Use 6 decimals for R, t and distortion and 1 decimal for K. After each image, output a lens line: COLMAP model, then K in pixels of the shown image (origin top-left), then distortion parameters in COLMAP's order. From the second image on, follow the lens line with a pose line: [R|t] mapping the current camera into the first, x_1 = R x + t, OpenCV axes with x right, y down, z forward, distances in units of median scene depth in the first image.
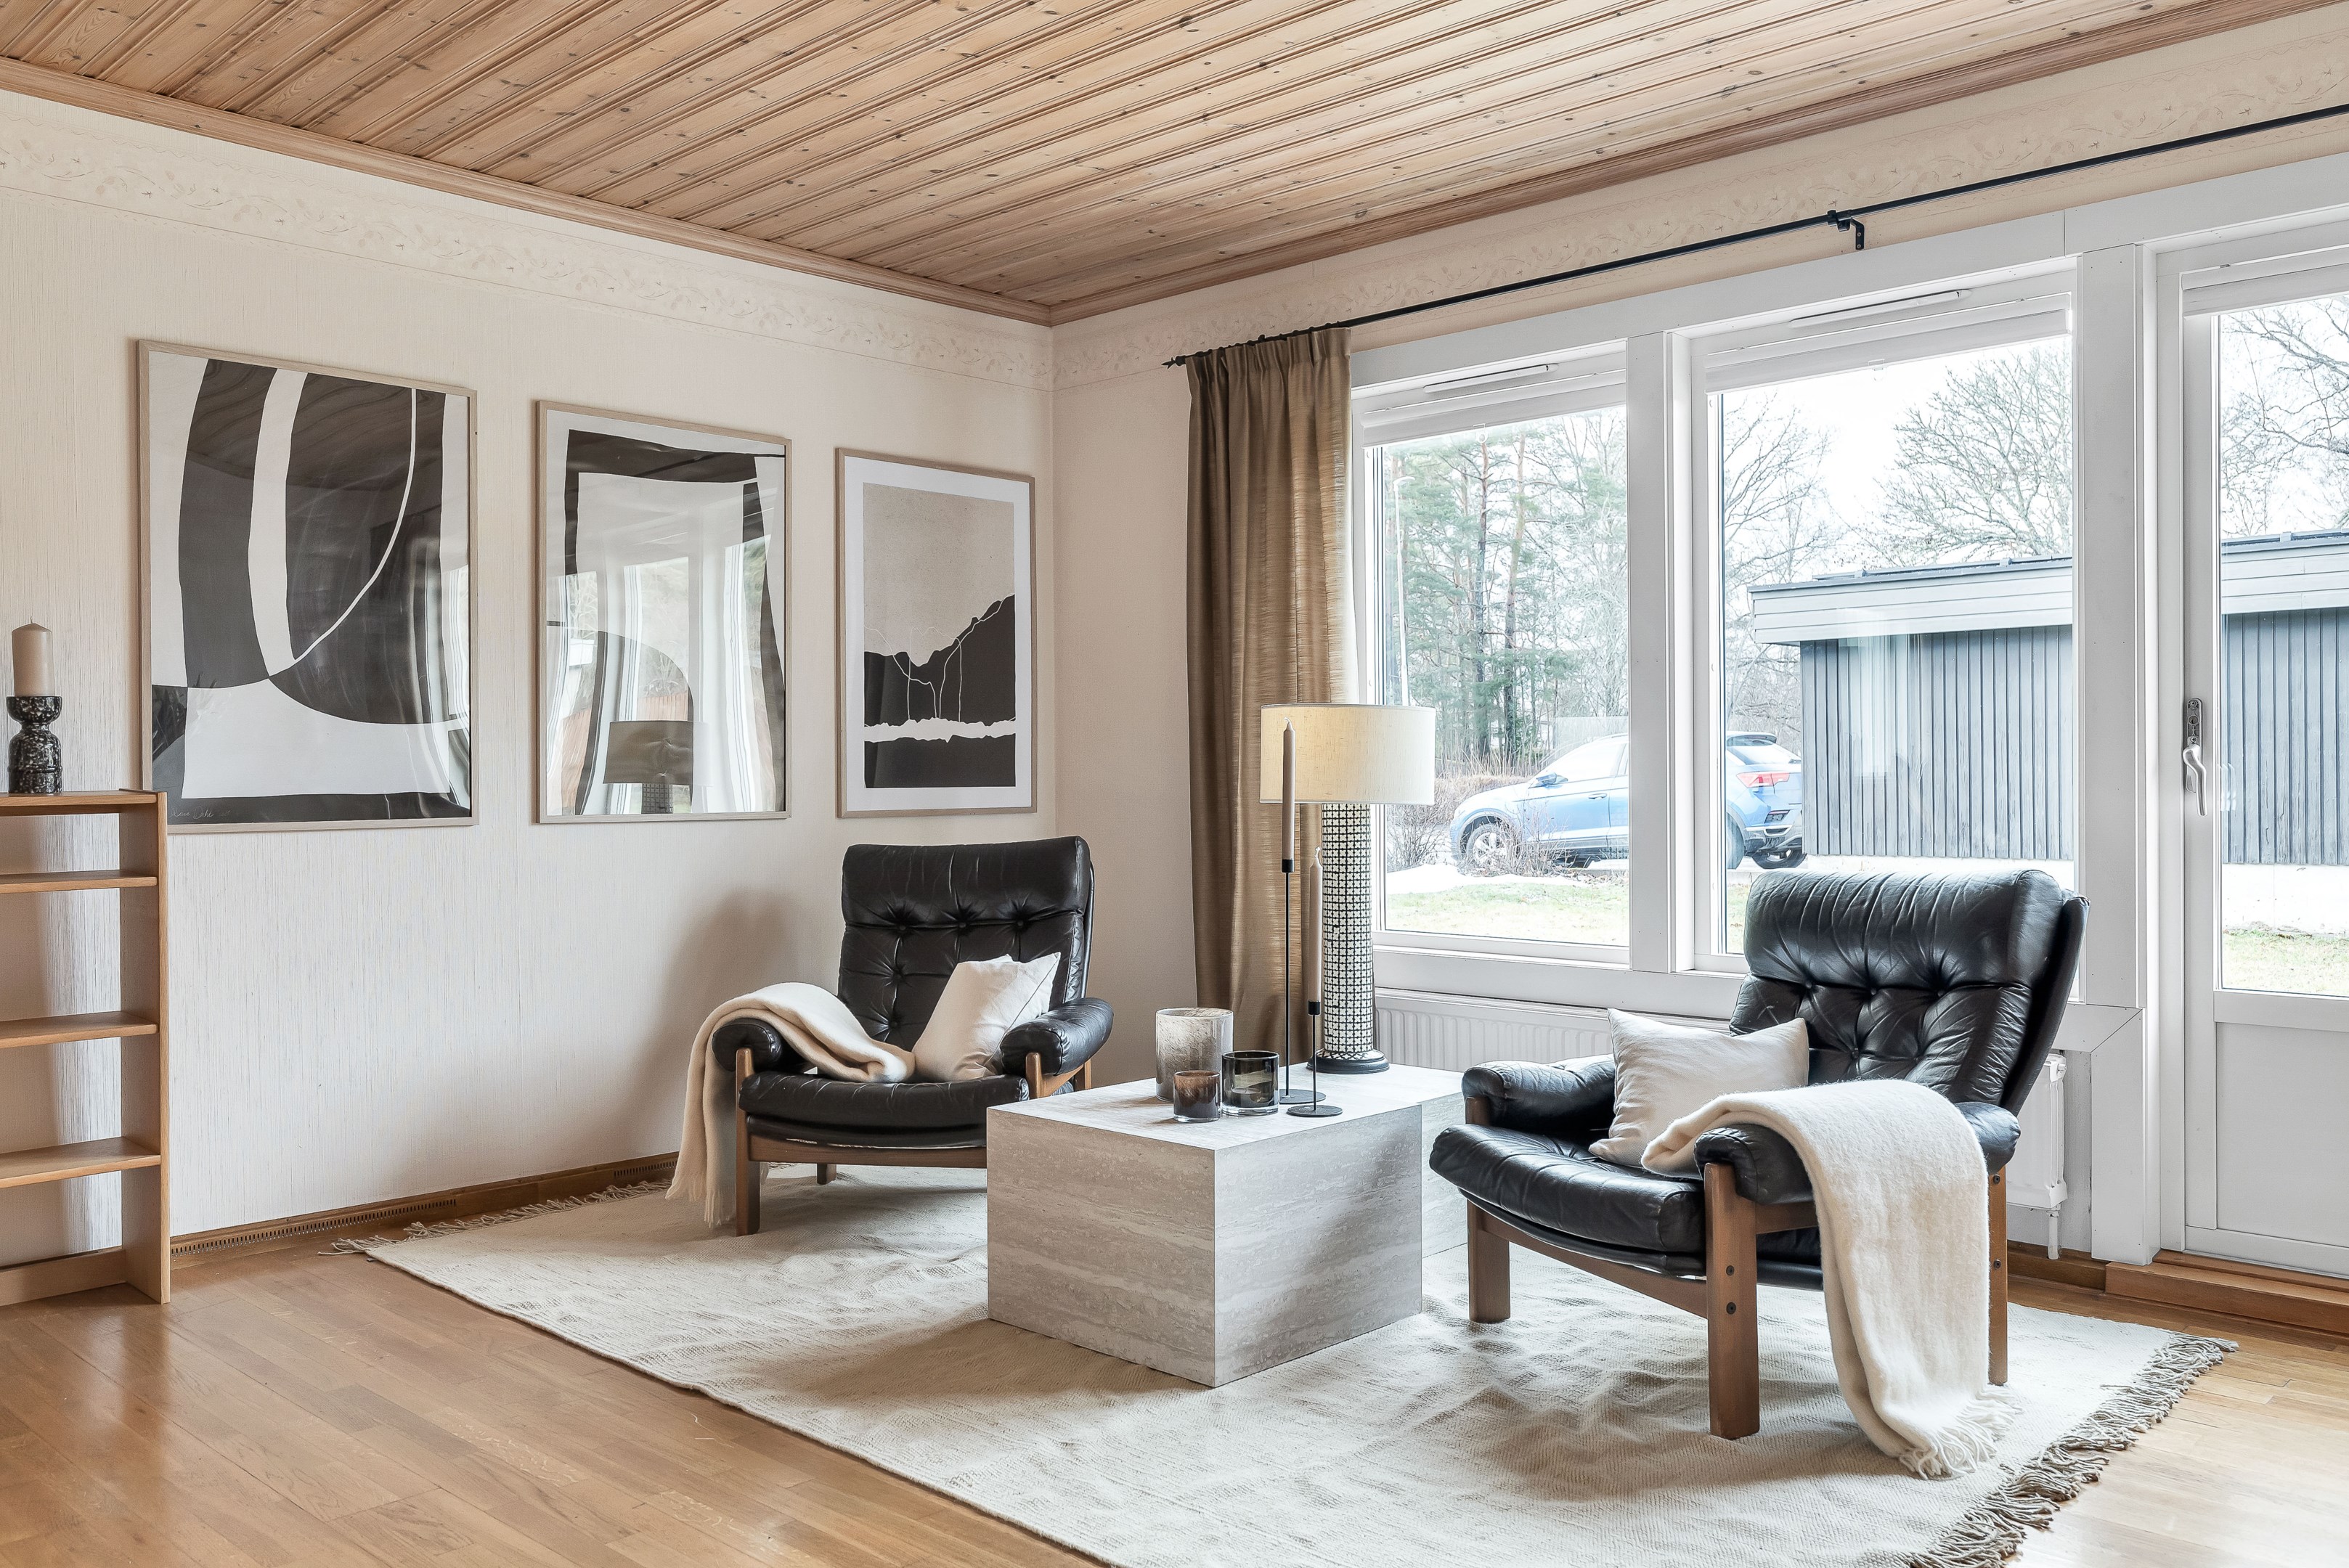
lens RADIAL K [[1819.9, 0, 1174.5], [0, 1819.9, 784.0], [0, 0, 1]] dist [-0.006565, -0.003623]
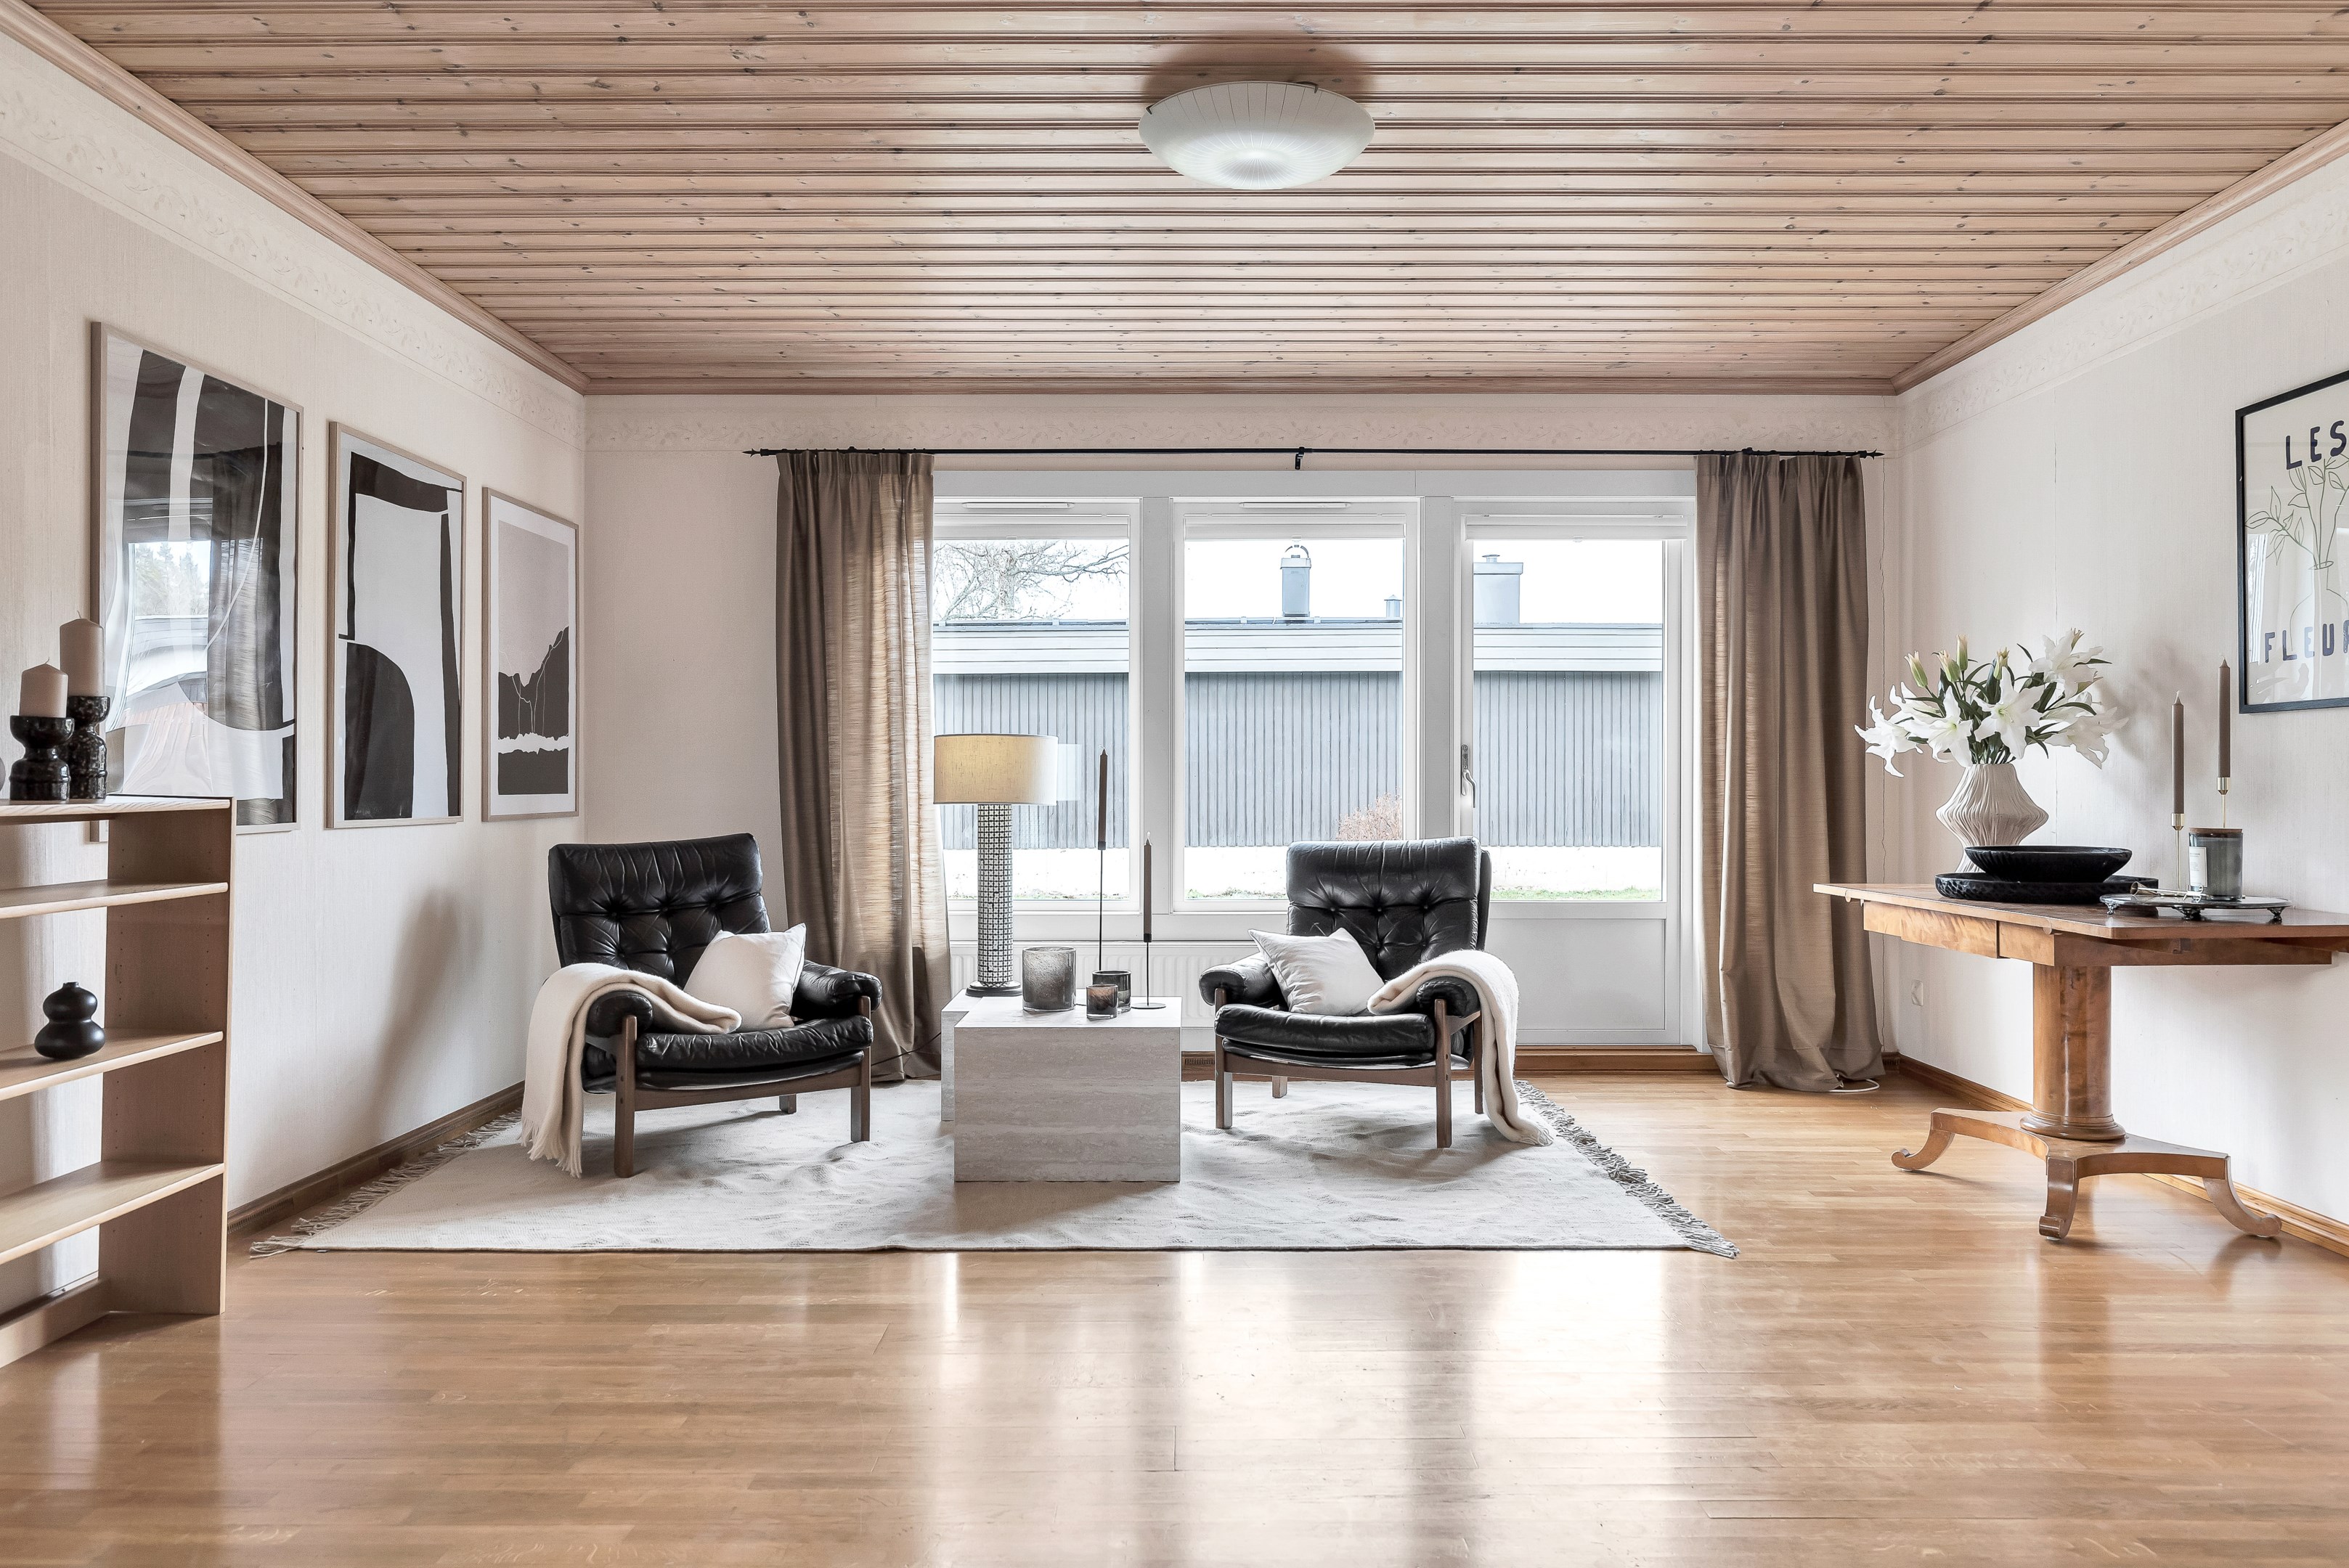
lens RADIAL K [[1606.0, 0, 1164.9], [0, 1606.0, 778.2], [0, 0, 1]] dist [-0.003519, -0.000273]
pose [[0.732867, 0.005678, 0.680348, -0.643507], [0.000941, 0.999956, -0.009359, 0.002057], [-0.680371, 0.007499, 0.732829, 0.005961]]
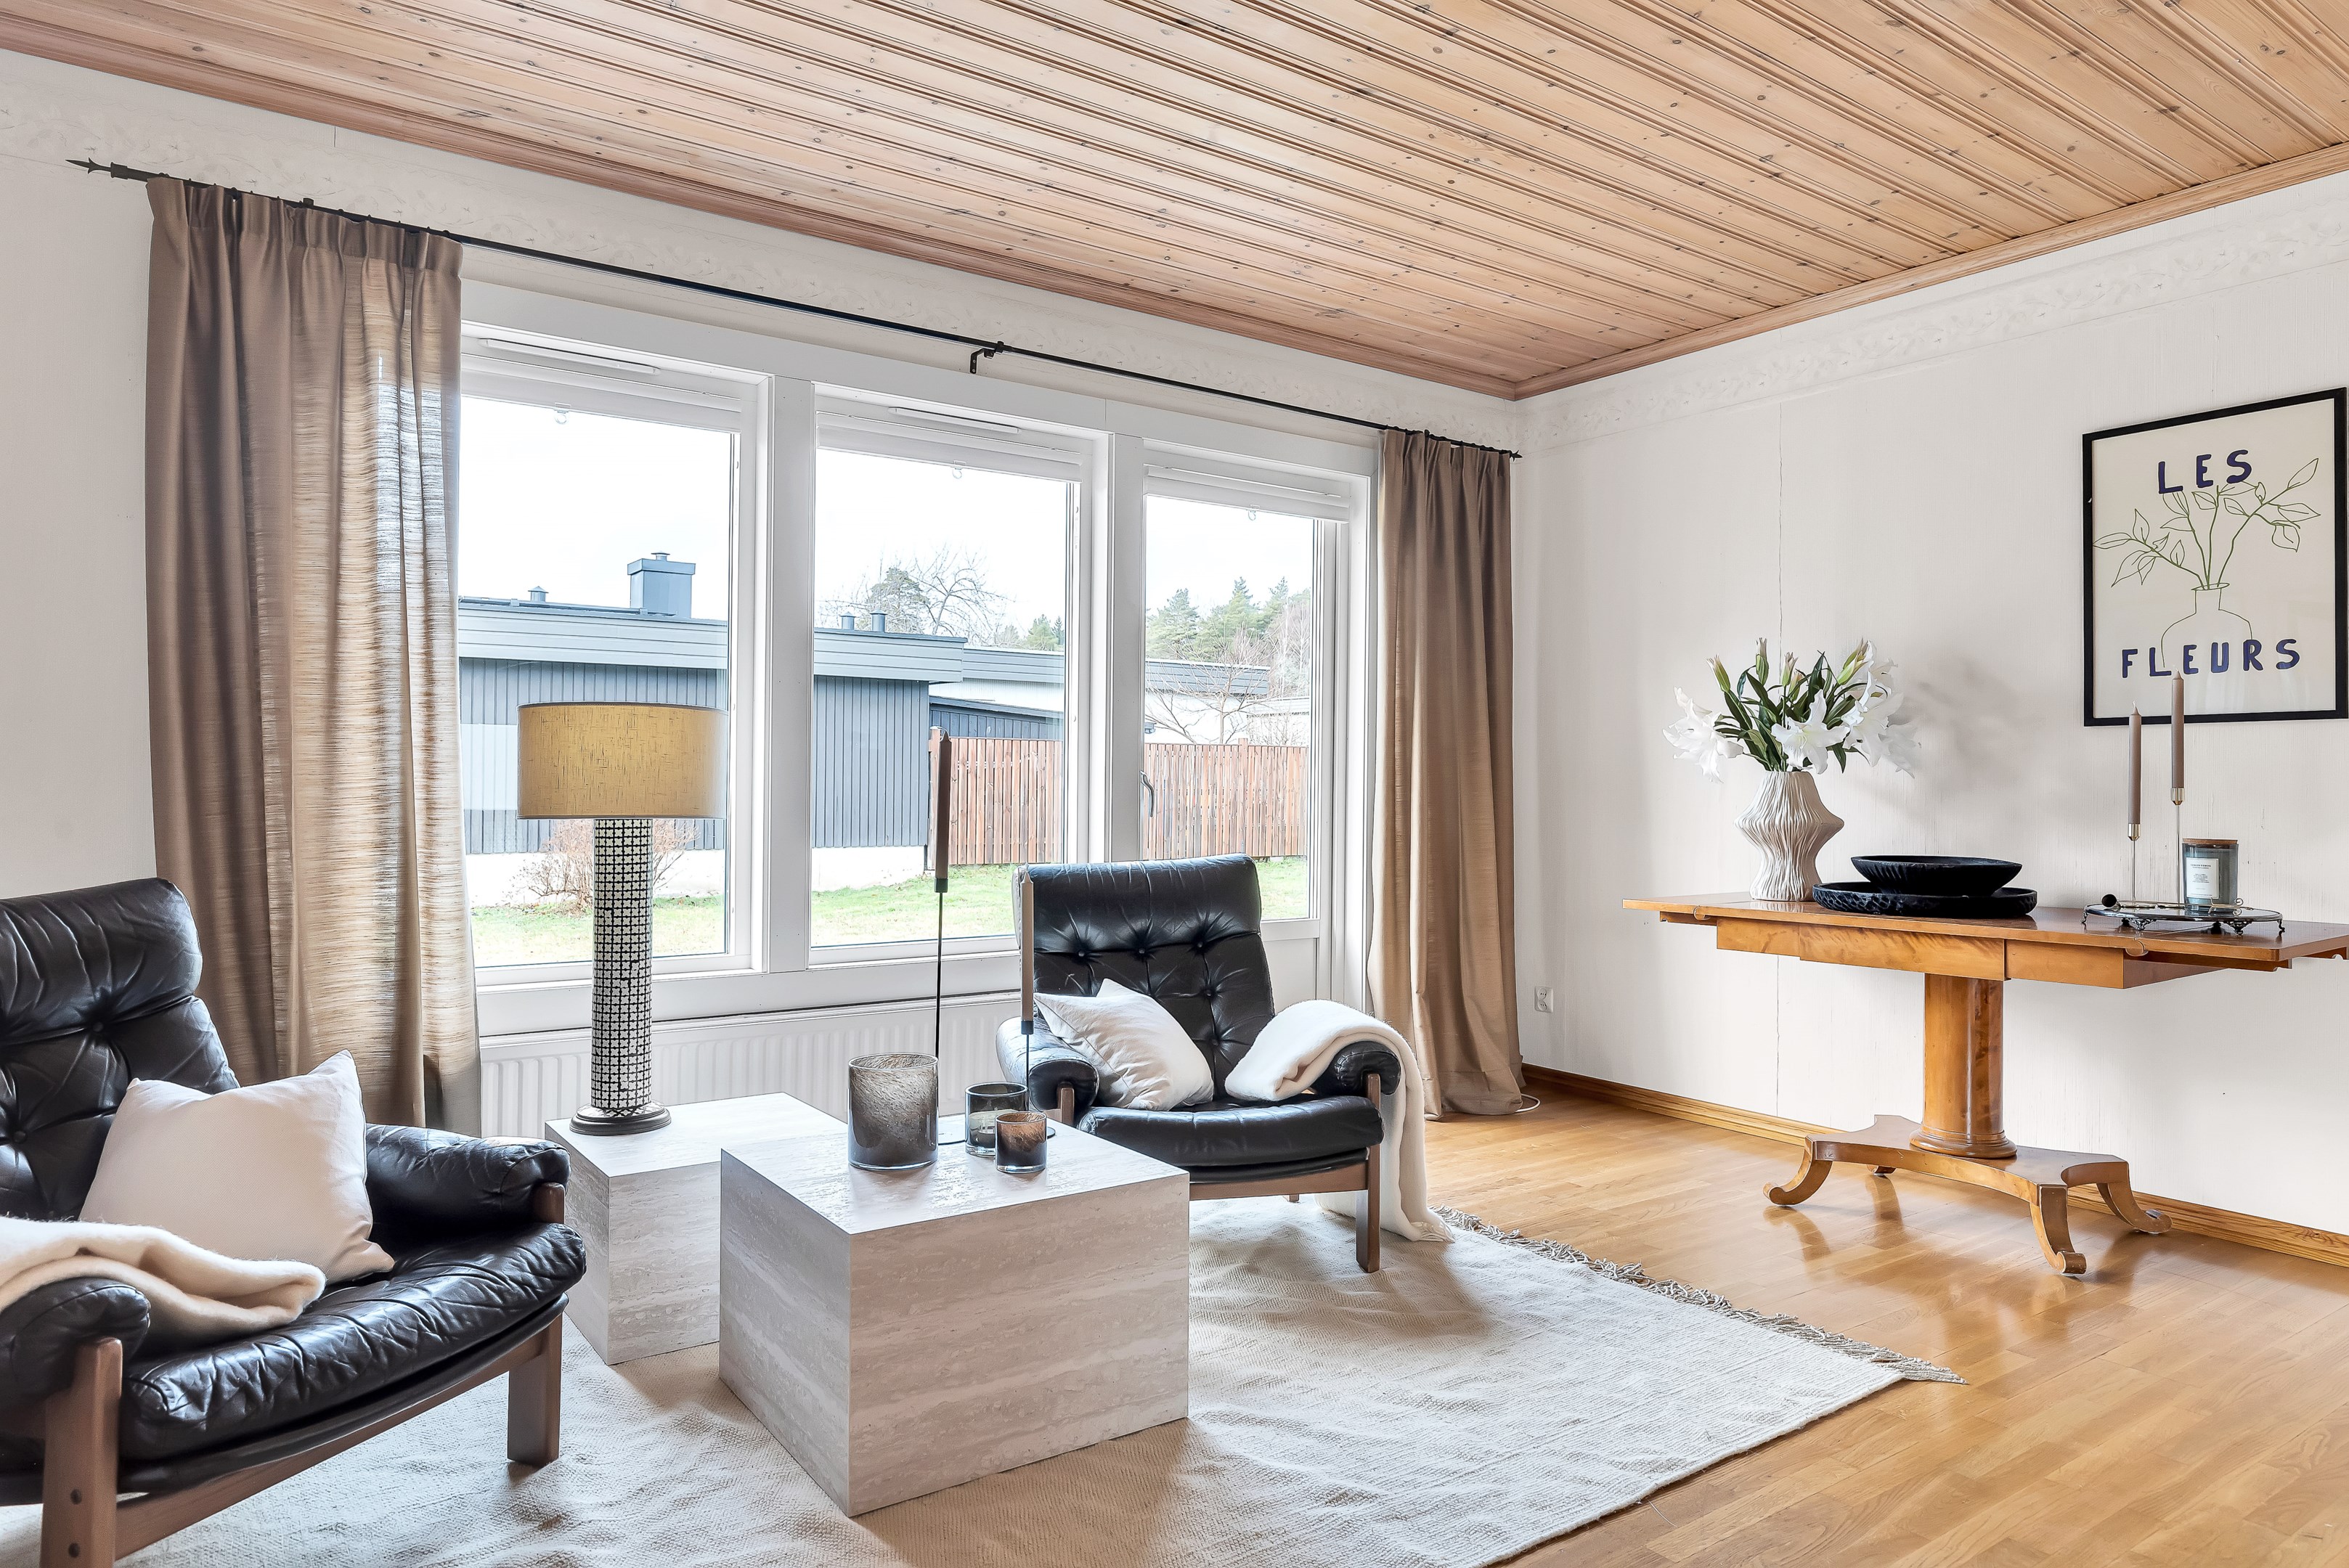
lens RADIAL K [[1452.1, 0, 1175.6], [0, 1452.1, 775.5], [0, 0, 1]] dist [-0.002781, 0.000784]
pose [[0.199775, 0.012980, 0.979756, -0.525342], [-0.001631, 0.999915, -0.012915, -0.001447], [-0.979840, 0.000982, 0.199779, 0.597759]]
